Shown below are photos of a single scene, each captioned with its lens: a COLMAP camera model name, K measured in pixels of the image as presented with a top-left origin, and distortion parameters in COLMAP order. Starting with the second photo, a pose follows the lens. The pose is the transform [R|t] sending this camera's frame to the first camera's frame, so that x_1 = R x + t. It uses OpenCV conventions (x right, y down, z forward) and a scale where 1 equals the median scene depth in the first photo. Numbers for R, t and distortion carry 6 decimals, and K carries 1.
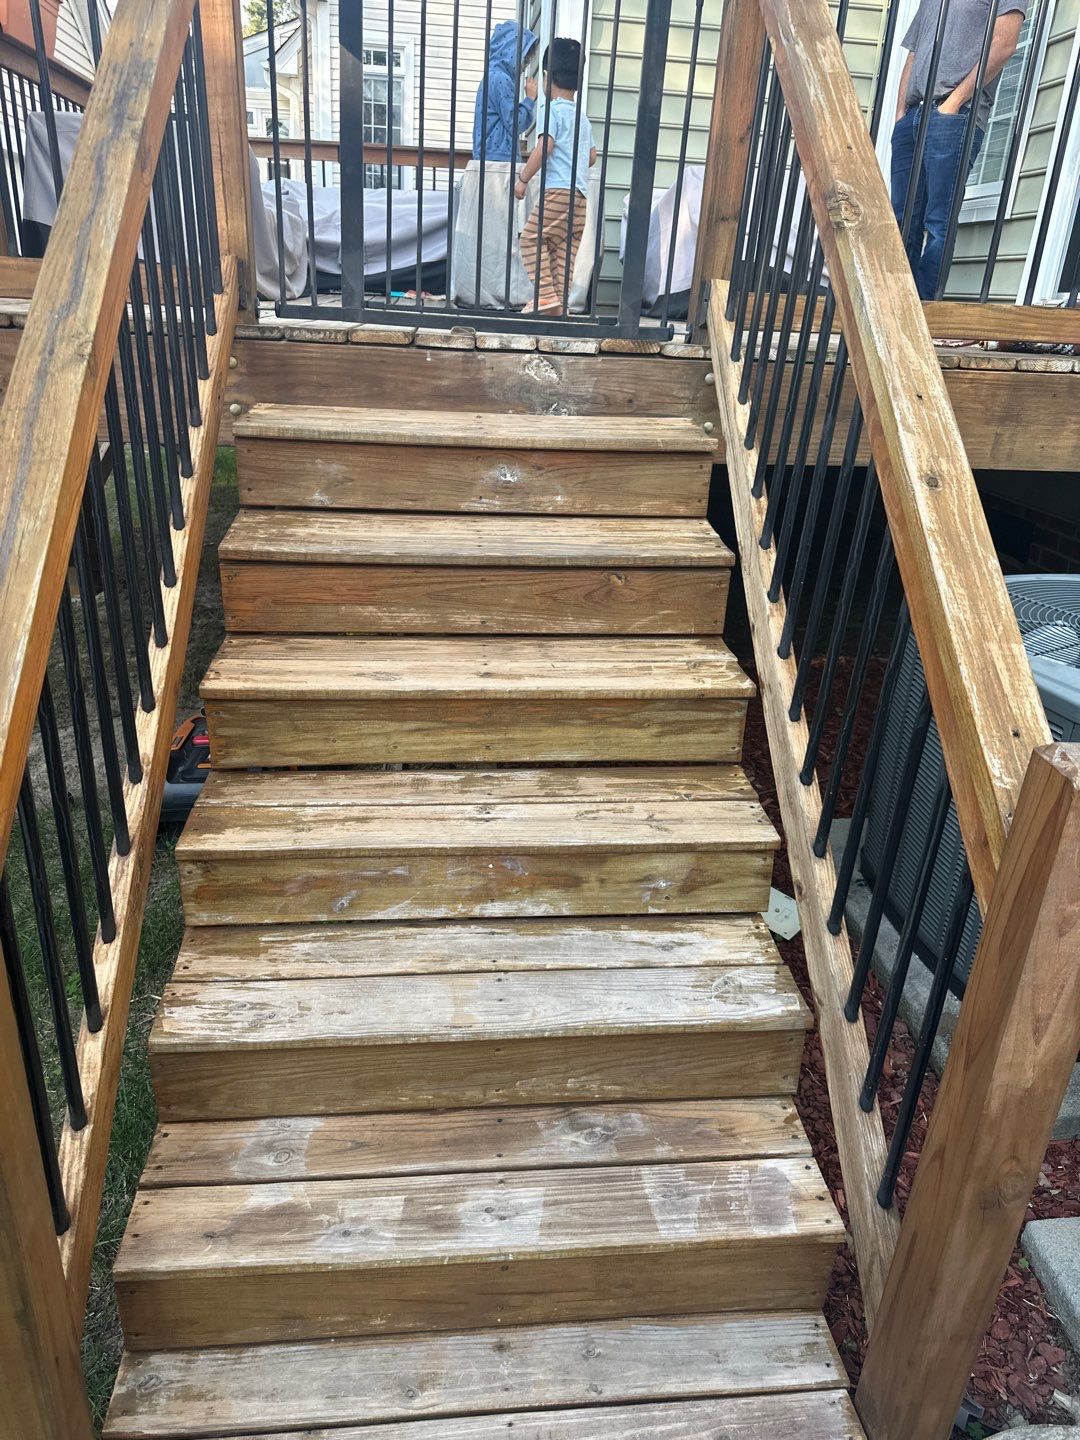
lens RADIAL K [[1045.3, 0, 538.7], [0, 1045.3, 714.8], [0, 0, 1]] dist [0.001565, -0.042933]
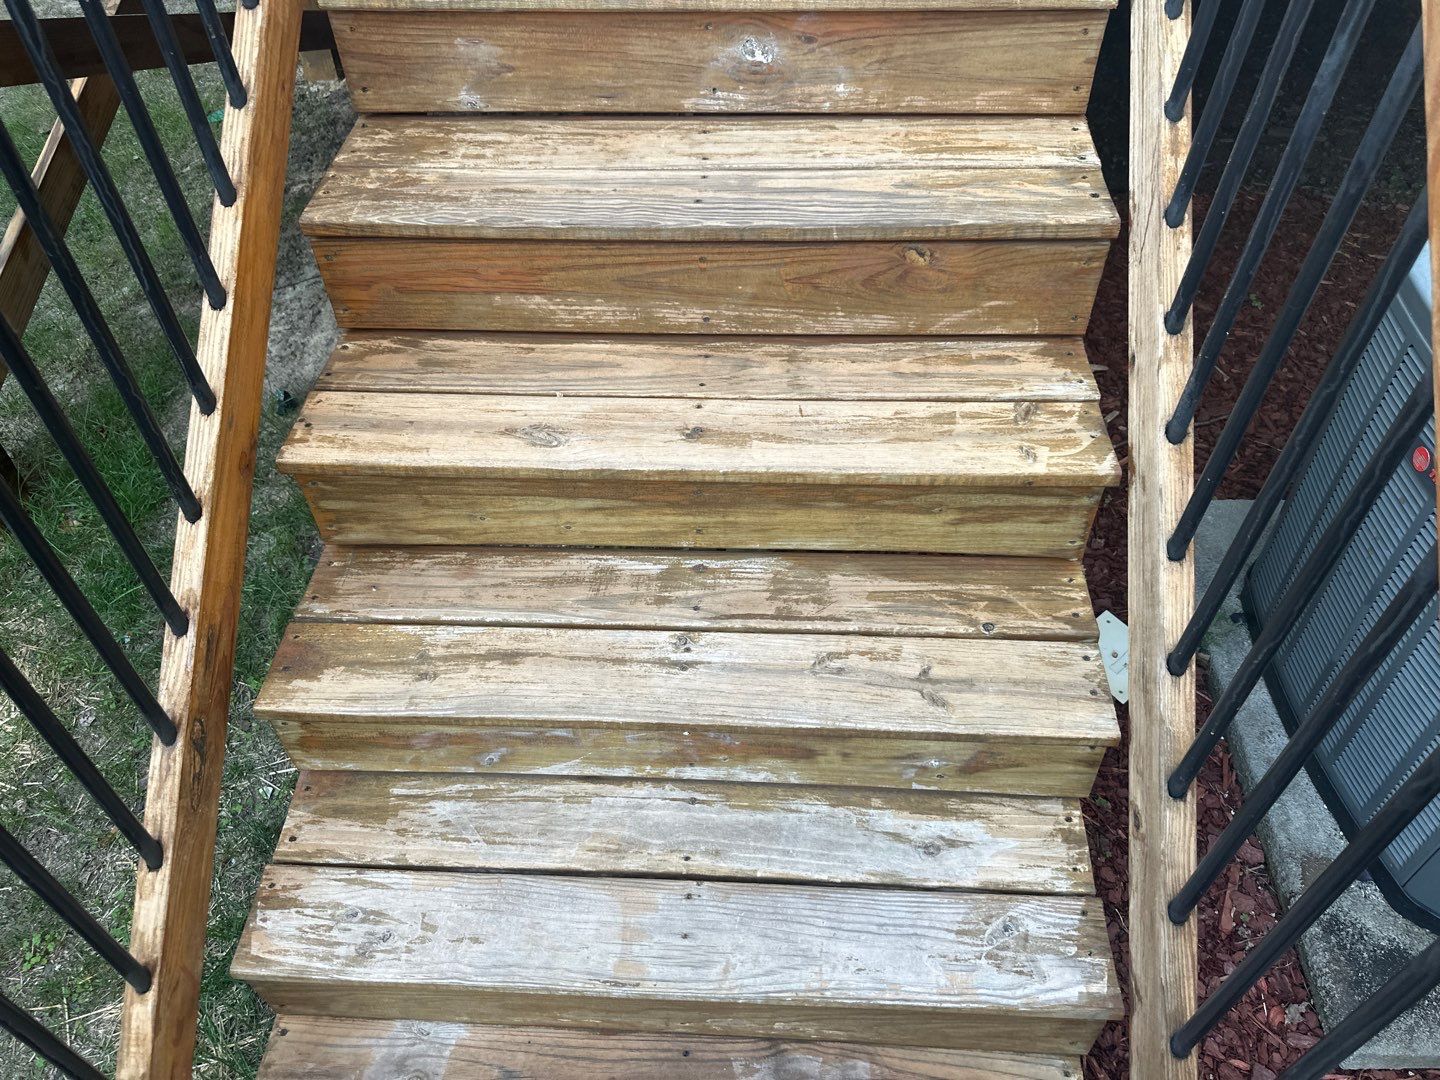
lens RADIAL K [[1045.3, 0, 704.7], [0, 1045.3, 555.2], [0, 0, 1]] dist [0.001565, -0.042933]
pose [[0.984979, 0.065458, -0.159789, 0.067767], [0.000779, 0.923672, 0.383183, -0.224909], [0.172675, -0.377552, 0.909746, 0.379076]]
